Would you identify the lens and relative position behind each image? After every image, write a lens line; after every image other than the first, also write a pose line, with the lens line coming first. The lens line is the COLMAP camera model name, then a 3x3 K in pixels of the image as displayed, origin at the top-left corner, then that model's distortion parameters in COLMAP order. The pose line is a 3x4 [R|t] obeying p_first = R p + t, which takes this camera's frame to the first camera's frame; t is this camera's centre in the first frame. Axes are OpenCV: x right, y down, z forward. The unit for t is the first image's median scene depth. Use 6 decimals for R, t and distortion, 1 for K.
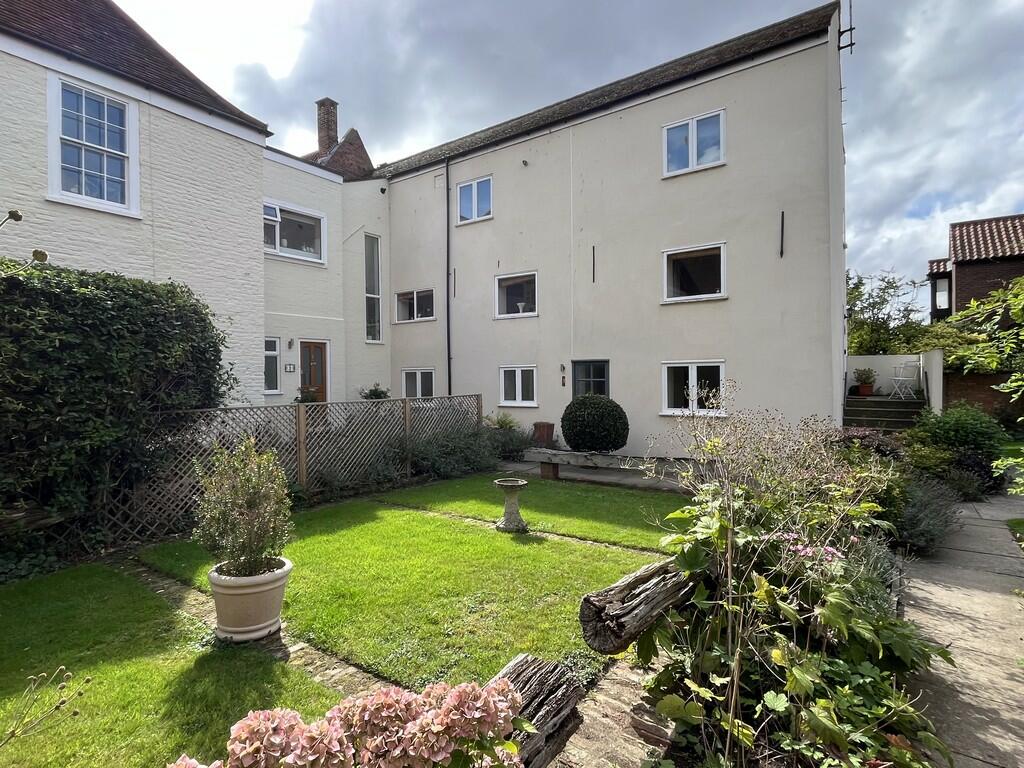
lens RADIAL K [[553.3, 0, 505.5], [0, 553.3, 382.7], [0, 0, 1]] dist [-0.000517, 0.001184]
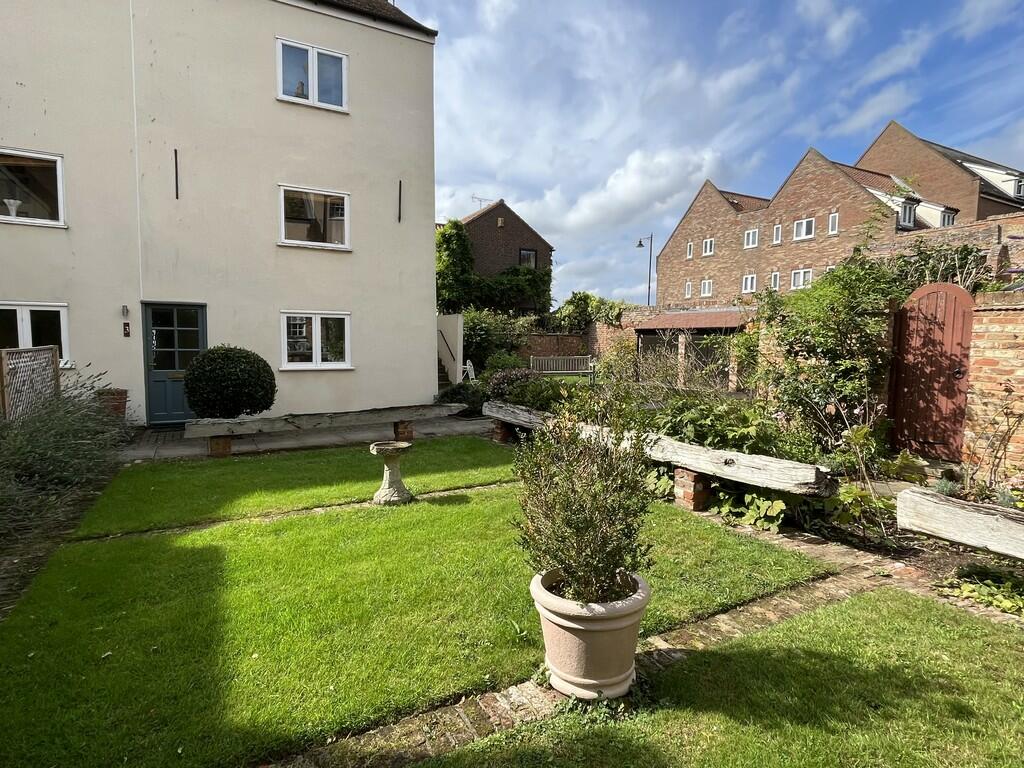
lens RADIAL K [[553.3, 0, 512.3], [0, 553.3, 384.0], [0, 0, 1]] dist [-0.000517, 0.001184]
pose [[0.406508, -0.059333, 0.911719, -0.408745], [-0.004735, 0.997739, 0.067042, 0.019664], [-0.913635, -0.031570, 0.405308, 0.310491]]
